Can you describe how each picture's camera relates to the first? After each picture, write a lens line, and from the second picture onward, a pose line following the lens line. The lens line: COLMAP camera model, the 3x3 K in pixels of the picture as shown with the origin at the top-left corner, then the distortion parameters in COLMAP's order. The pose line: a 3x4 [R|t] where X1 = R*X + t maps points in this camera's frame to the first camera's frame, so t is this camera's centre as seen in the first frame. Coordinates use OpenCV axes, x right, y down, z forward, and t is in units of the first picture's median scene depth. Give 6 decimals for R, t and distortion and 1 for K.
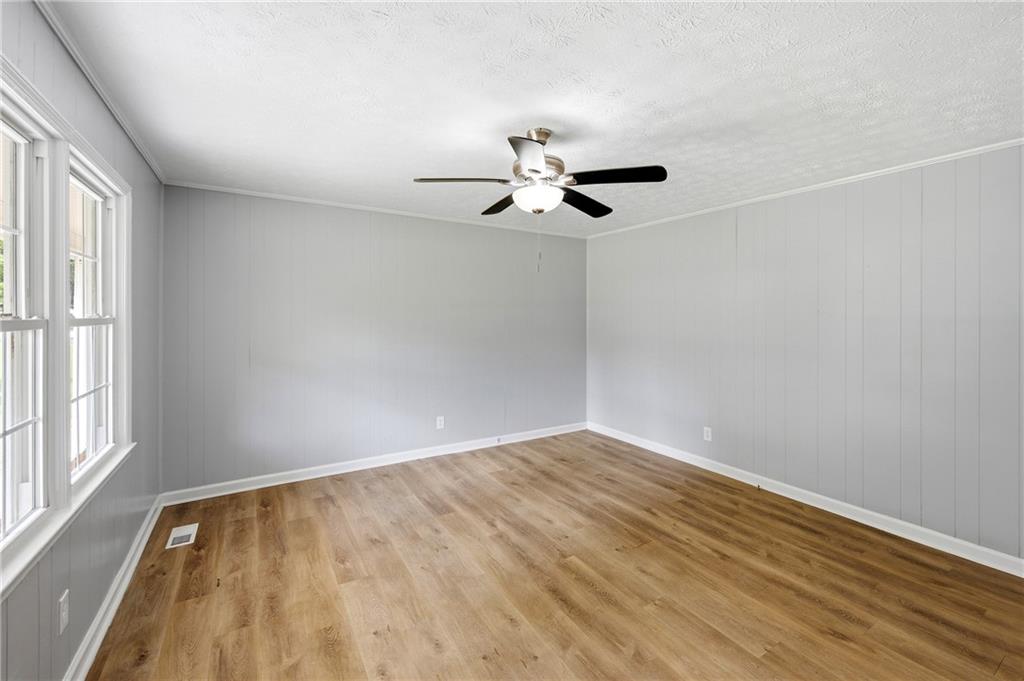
lens RADIAL K [[426.3, 0, 511.5], [0, 426.3, 315.2], [0, 0, 1]] dist [0.001384, 0.000032]
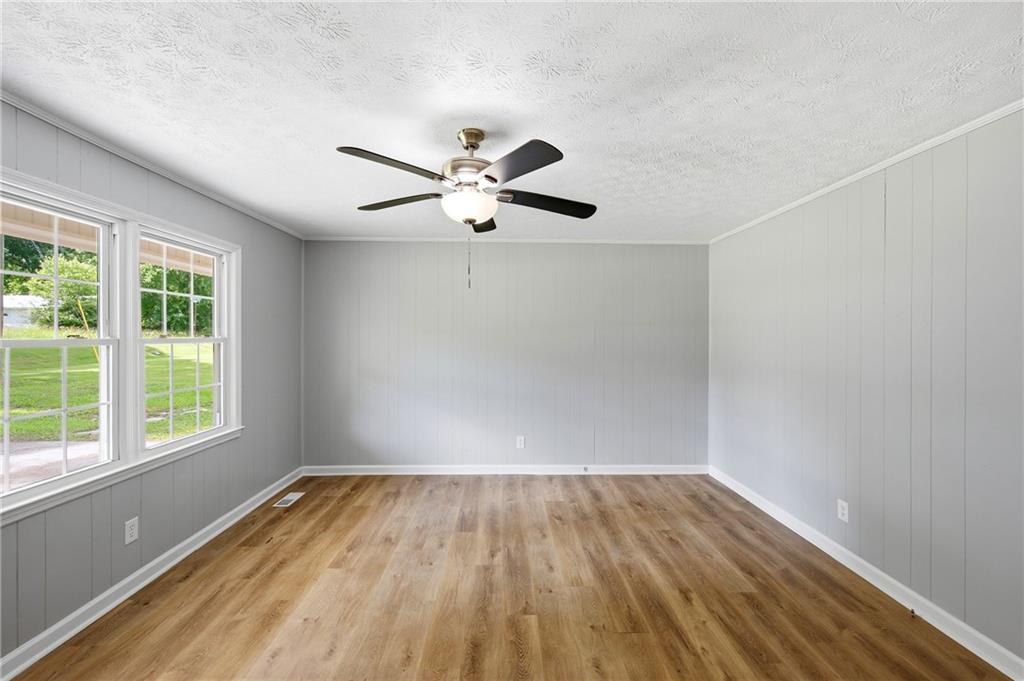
lens RADIAL K [[405.4, 0, 510.9], [0, 405.4, 336.7], [0, 0, 1]] dist [0.000984, -0.000095]
pose [[0.861427, 0.000451, -0.507881, 0.424300], [-0.000244, 1.000000, 0.000475, 0.001229], [0.507881, -0.000285, 0.861427, 0.220681]]
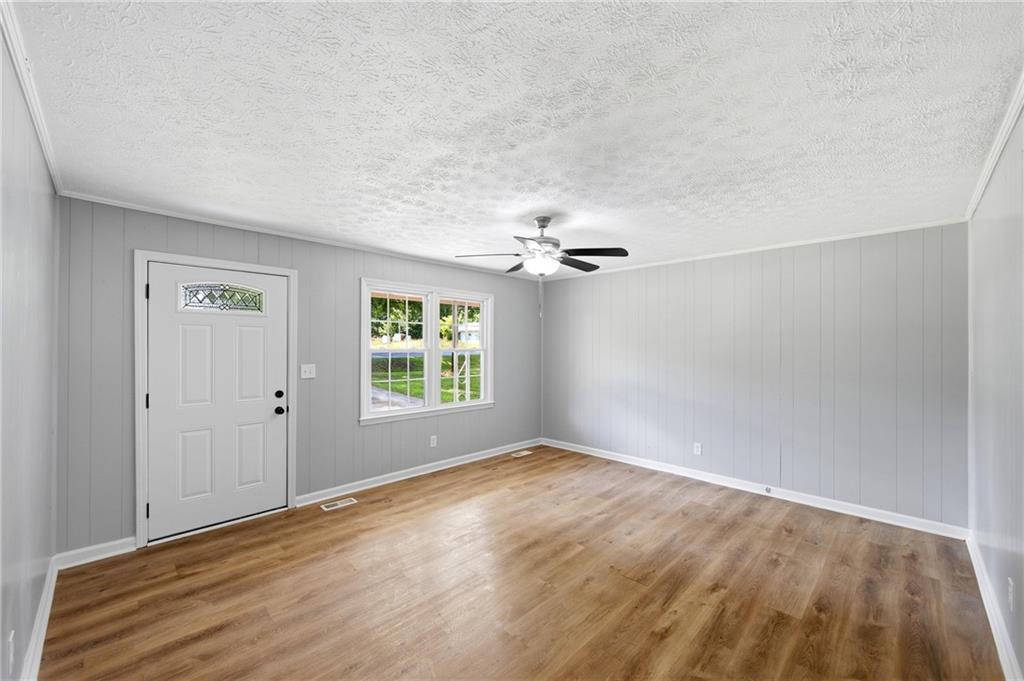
lens RADIAL K [[401.7, 0, 514.0], [0, 401.7, 345.1], [0, 0, 1]] dist [0.000478, -0.000061]
pose [[0.234785, -0.007048, -0.972022, 0.988751], [-0.003584, 0.999961, -0.008116, 0.002177], [0.972041, 0.005390, 0.234750, 0.438725]]
